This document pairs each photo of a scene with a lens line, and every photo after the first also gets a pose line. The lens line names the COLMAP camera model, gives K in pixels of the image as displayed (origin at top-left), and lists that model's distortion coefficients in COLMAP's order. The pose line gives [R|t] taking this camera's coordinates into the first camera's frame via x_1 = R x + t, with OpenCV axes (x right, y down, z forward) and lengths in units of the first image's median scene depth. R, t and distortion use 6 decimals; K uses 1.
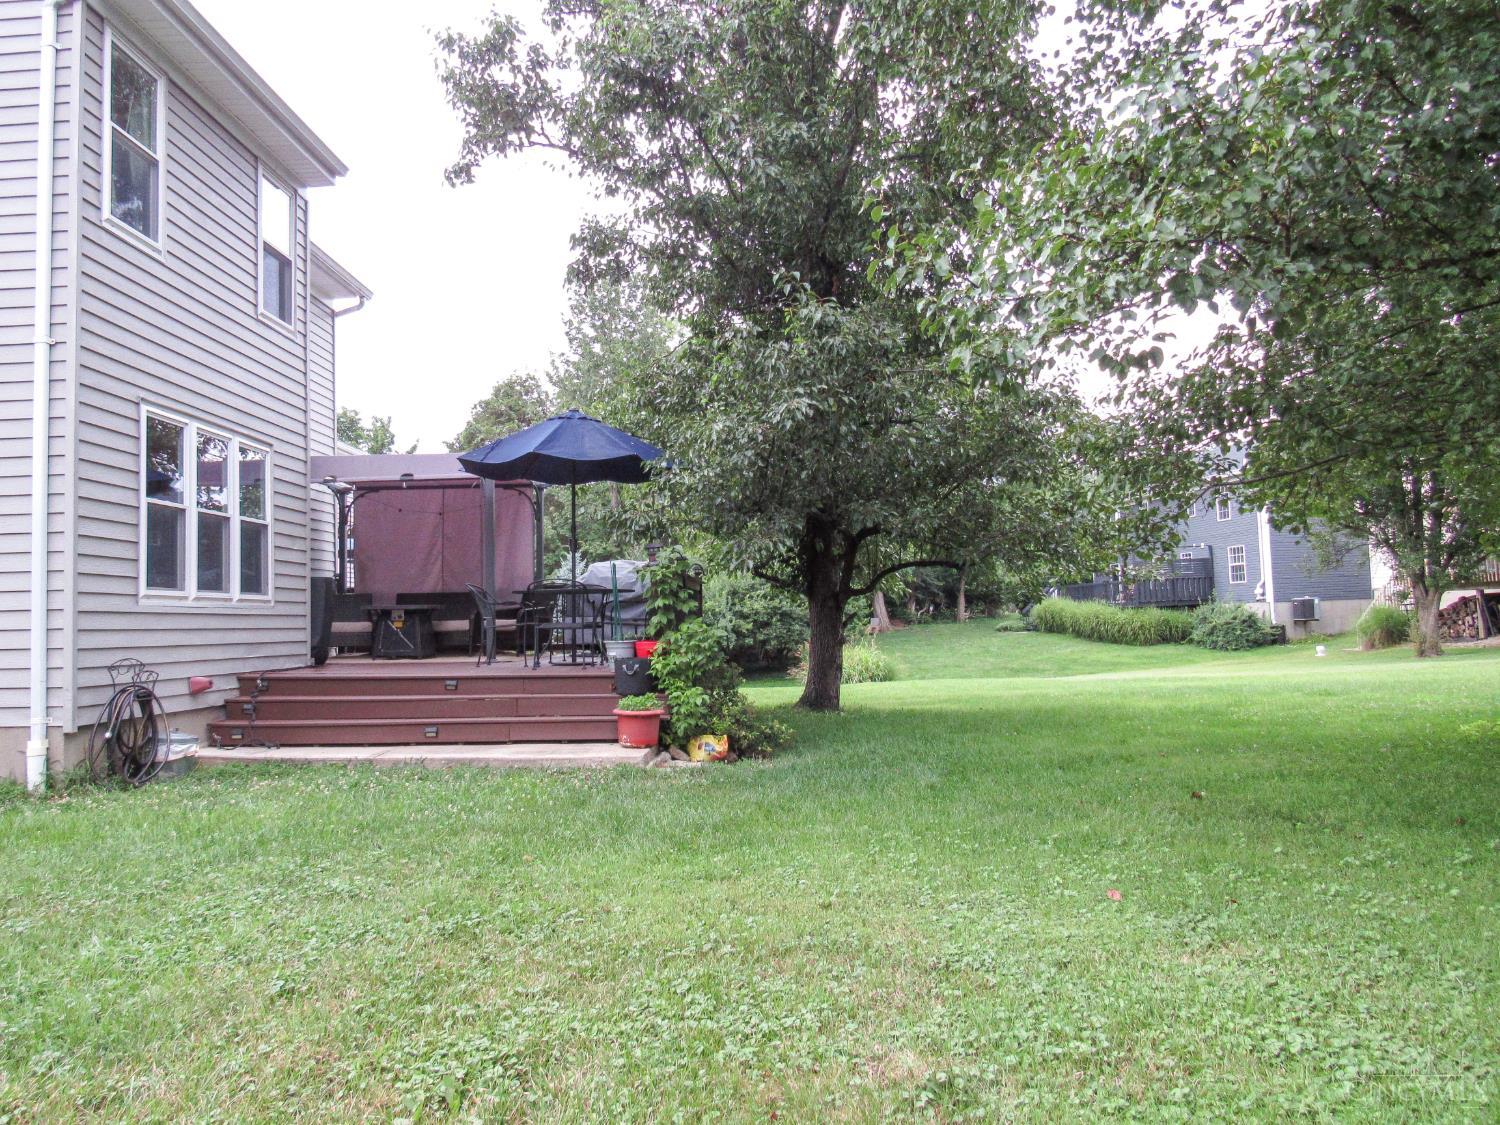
lens RADIAL K [[1060.8, 0, 750.0], [0, 1060.8, 562.5], [0, 0, 1]] dist [-0.007682, -0.002816]
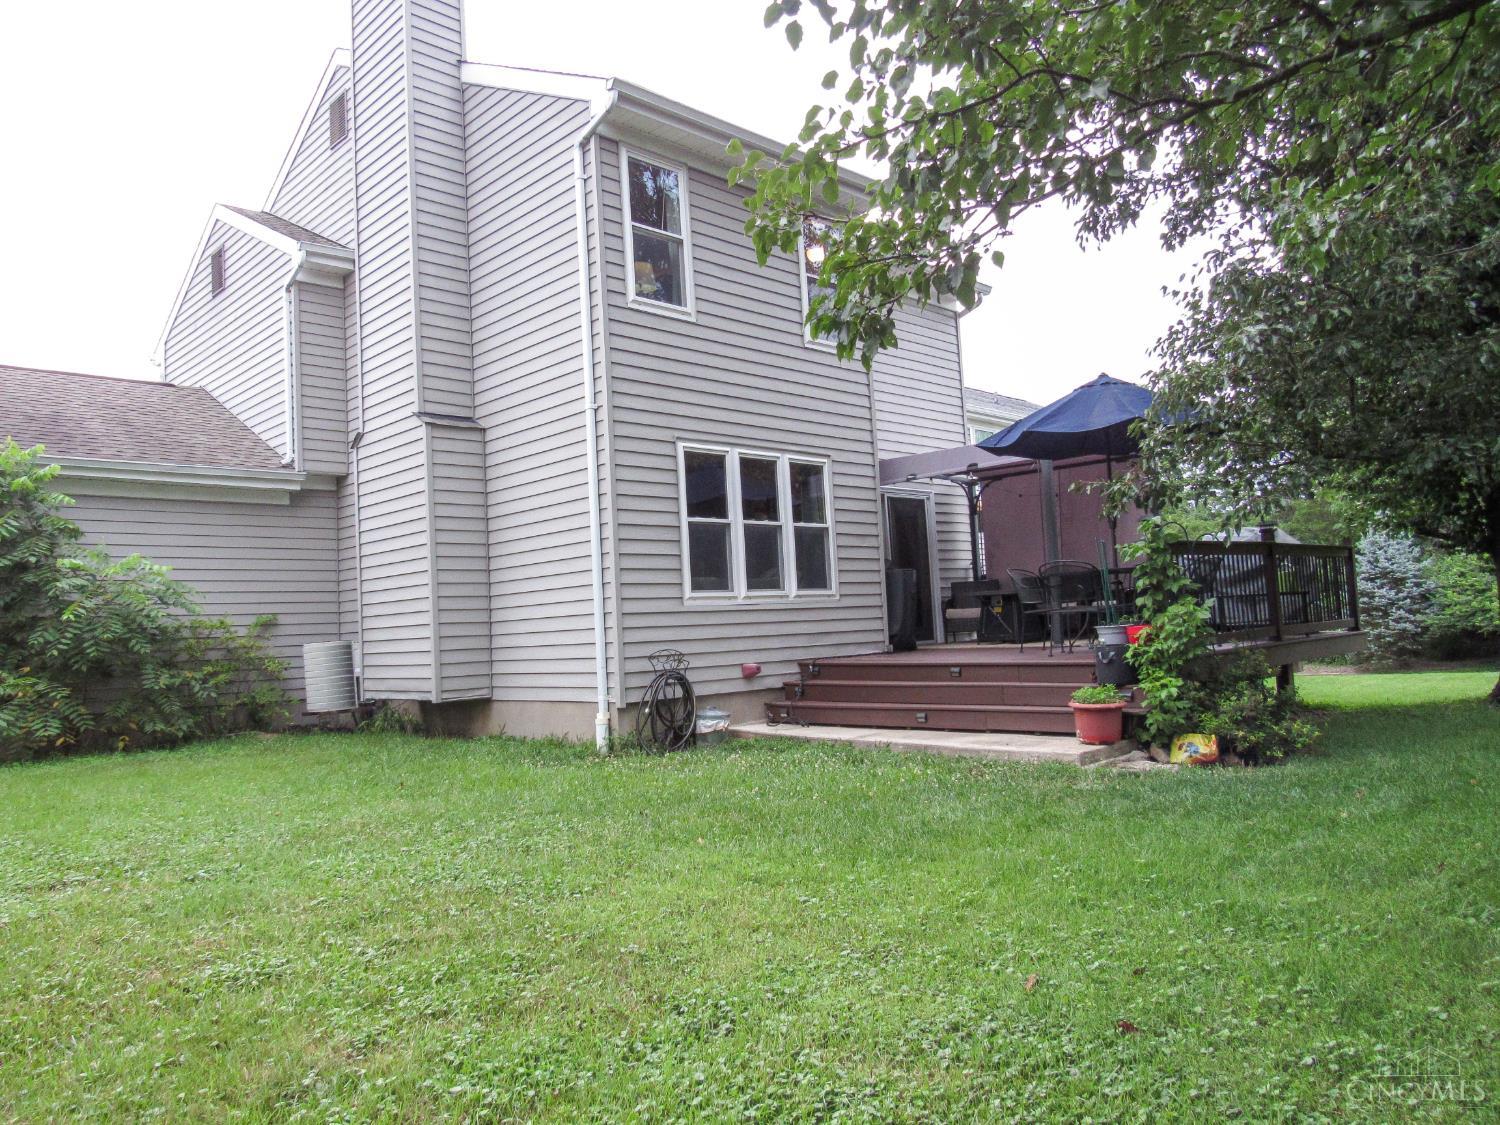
lens RADIAL K [[1072.8, 0, 750.0], [0, 1072.8, 562.5], [0, 0, 1]] dist [0.004512, 0.000421]
pose [[0.738026, -0.057941, -0.672280, 0.292797], [0.072337, 0.997359, -0.006547, 0.003487], [0.670884, -0.043799, 0.740268, 0.118105]]
